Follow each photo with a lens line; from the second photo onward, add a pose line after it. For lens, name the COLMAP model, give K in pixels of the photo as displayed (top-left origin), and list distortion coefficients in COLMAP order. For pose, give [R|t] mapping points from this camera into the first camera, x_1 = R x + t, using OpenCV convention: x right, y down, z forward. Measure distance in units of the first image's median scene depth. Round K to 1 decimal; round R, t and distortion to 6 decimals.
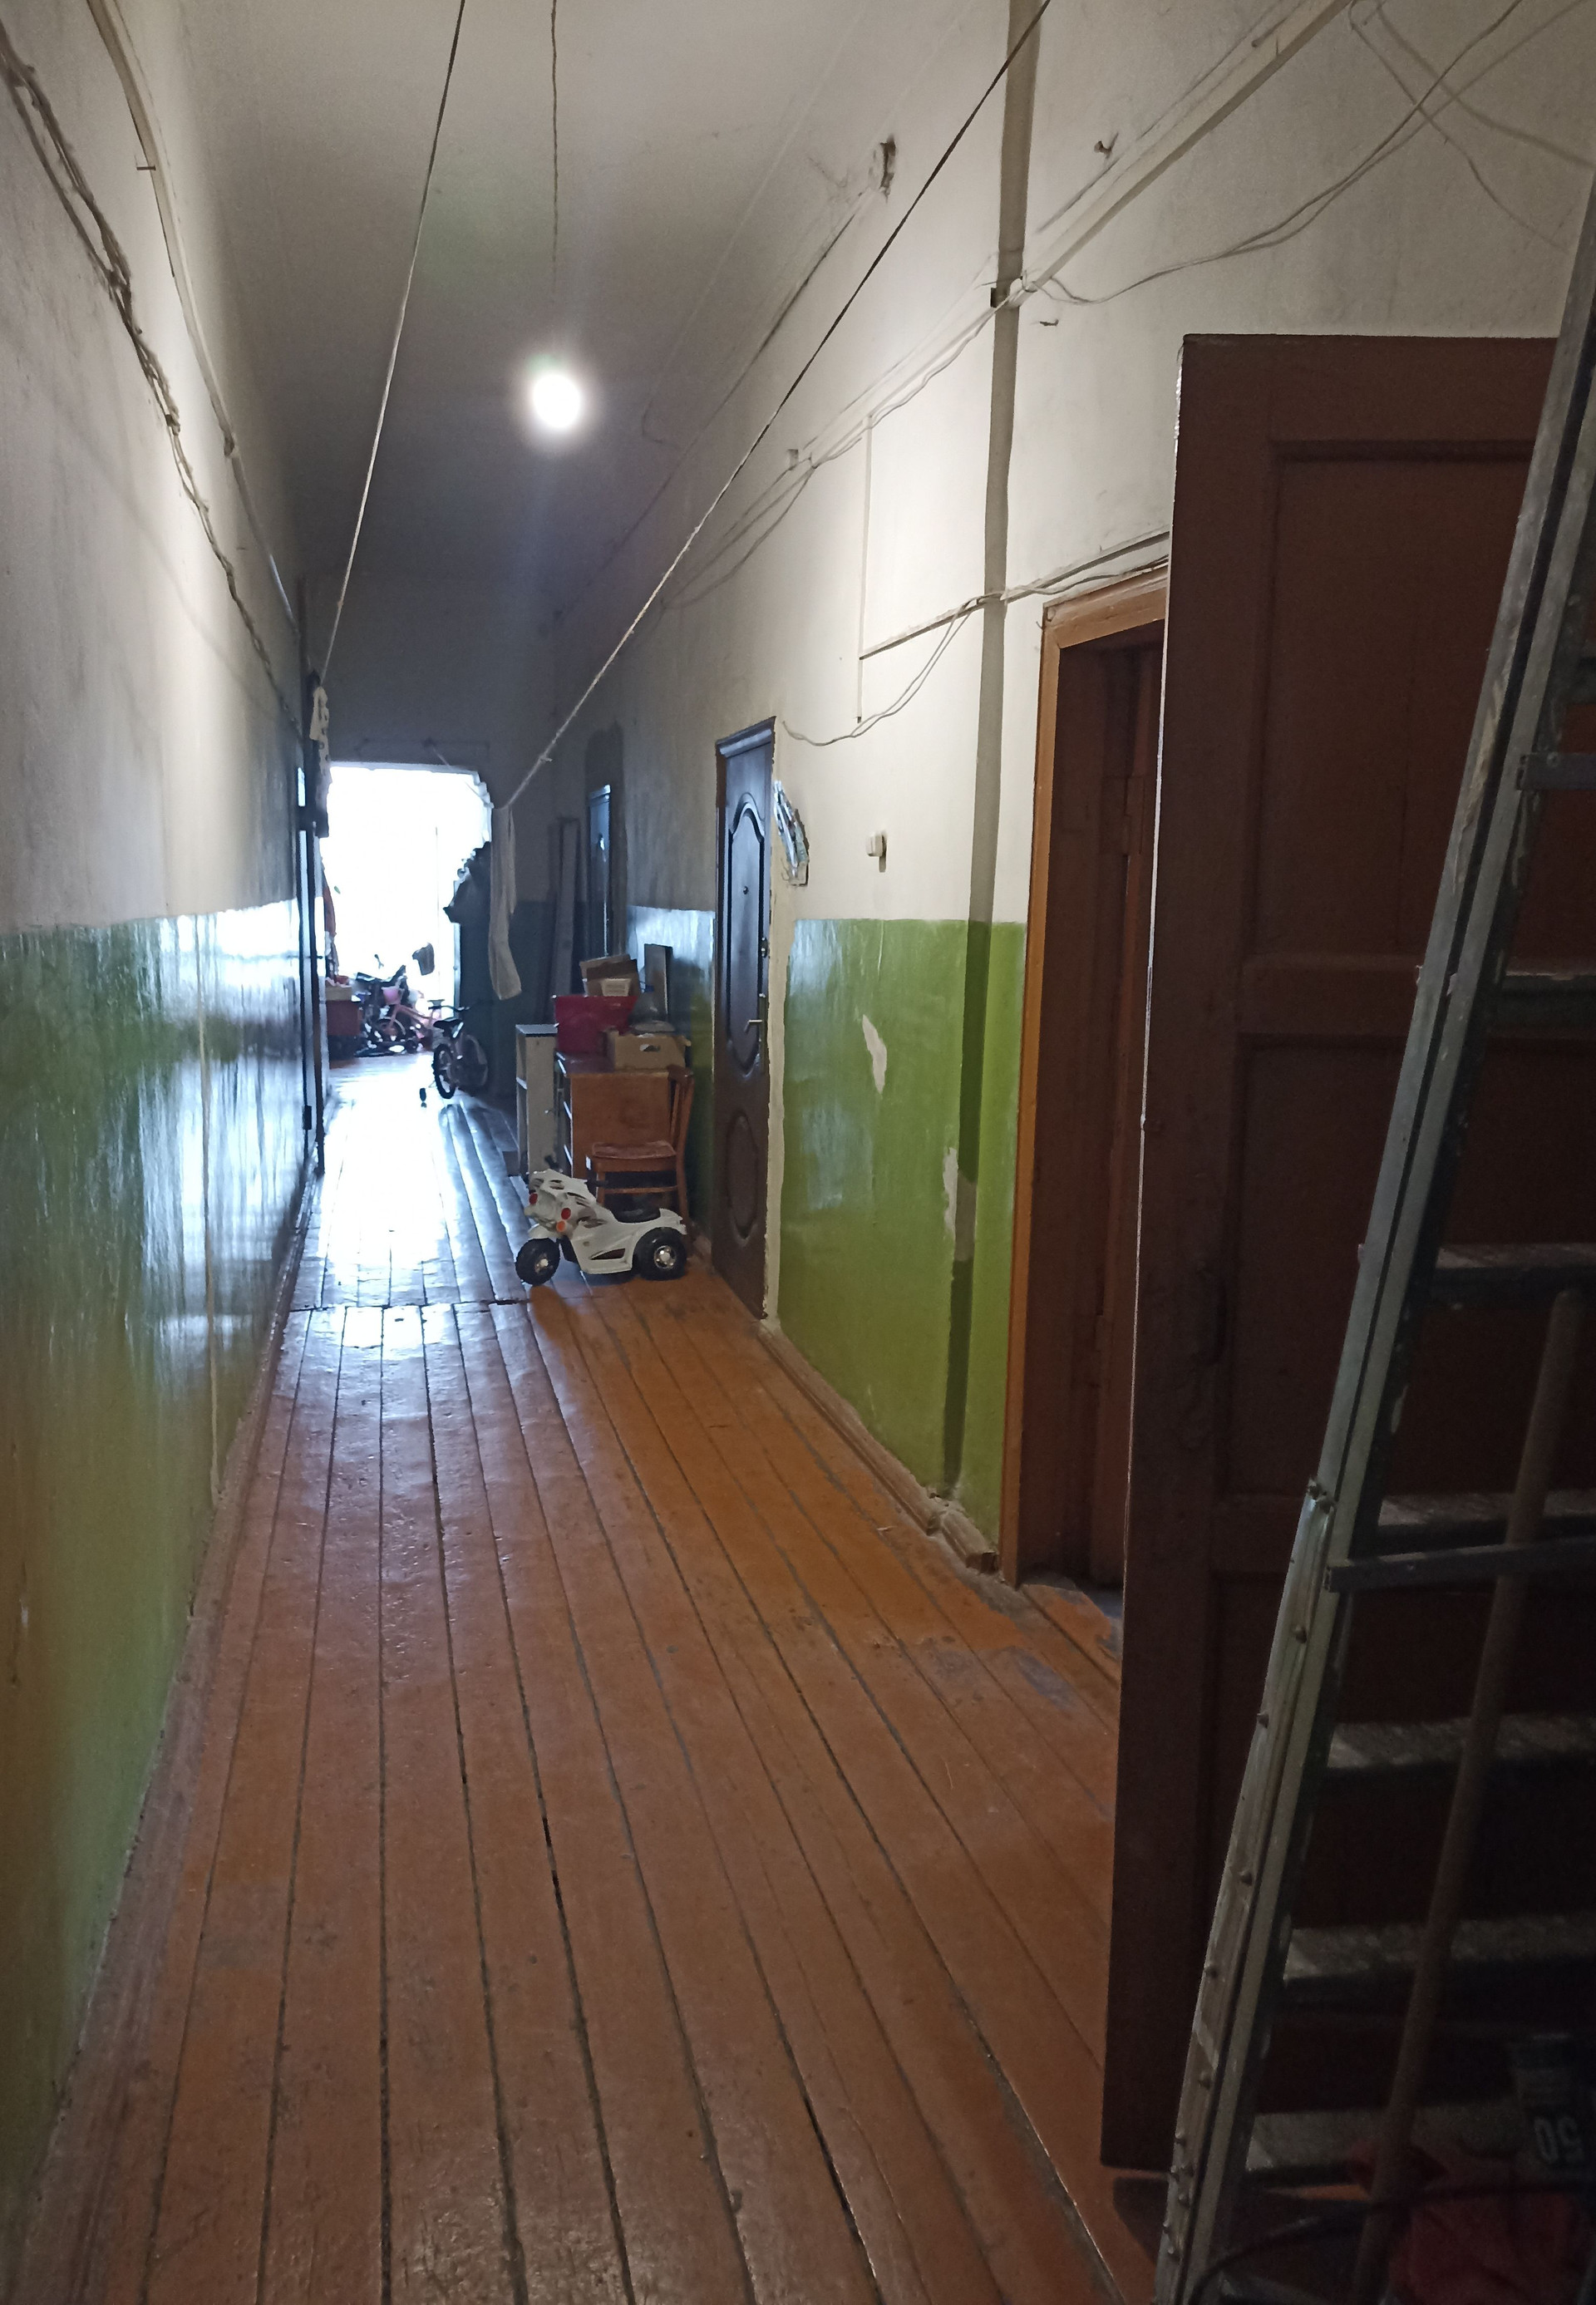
lens RADIAL K [[1635.4, 0, 798.0], [0, 1635.4, 1152.5], [0, 0, 1]] dist [-0.008394, -0.002636]
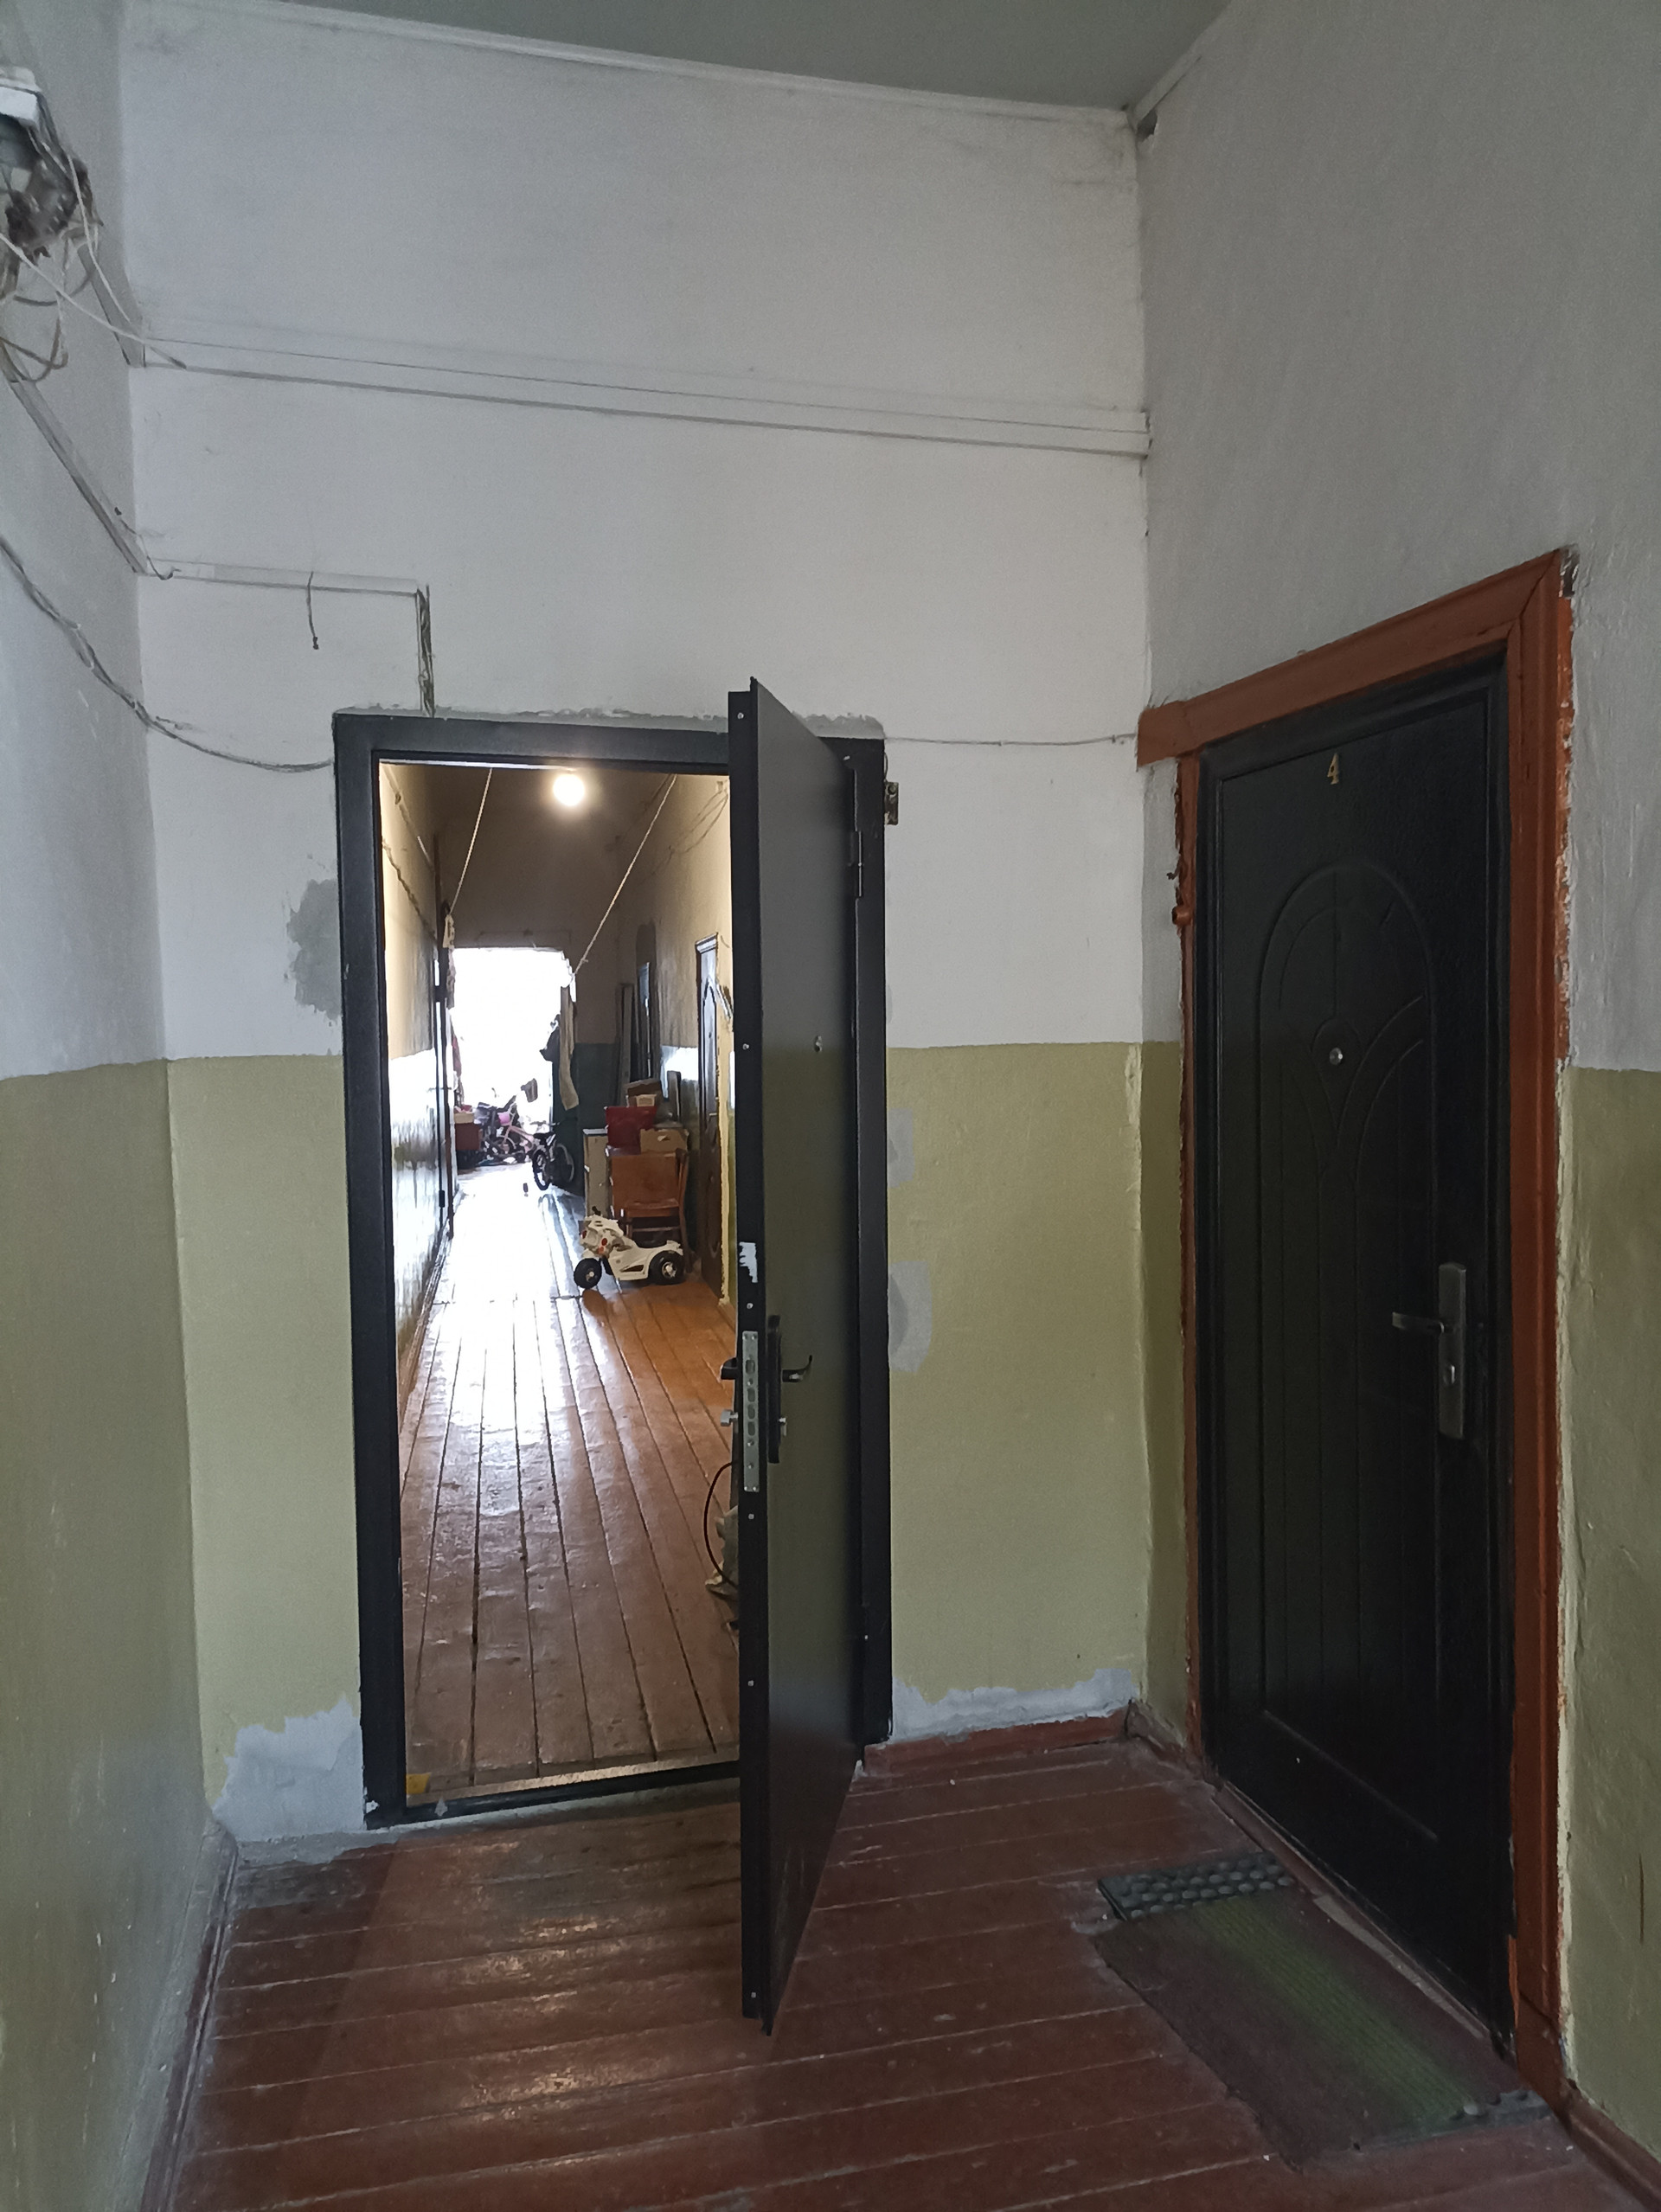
lens RADIAL K [[1674.7, 0, 830.5], [0, 1674.7, 1106.0], [0, 0, 1]] dist [0.007111, 0.004504]
pose [[0.997617, -0.034774, -0.059584, 0.123277], [0.028276, 0.993898, -0.106616, 0.059702], [0.062927, 0.104678, 0.992513, -0.422392]]
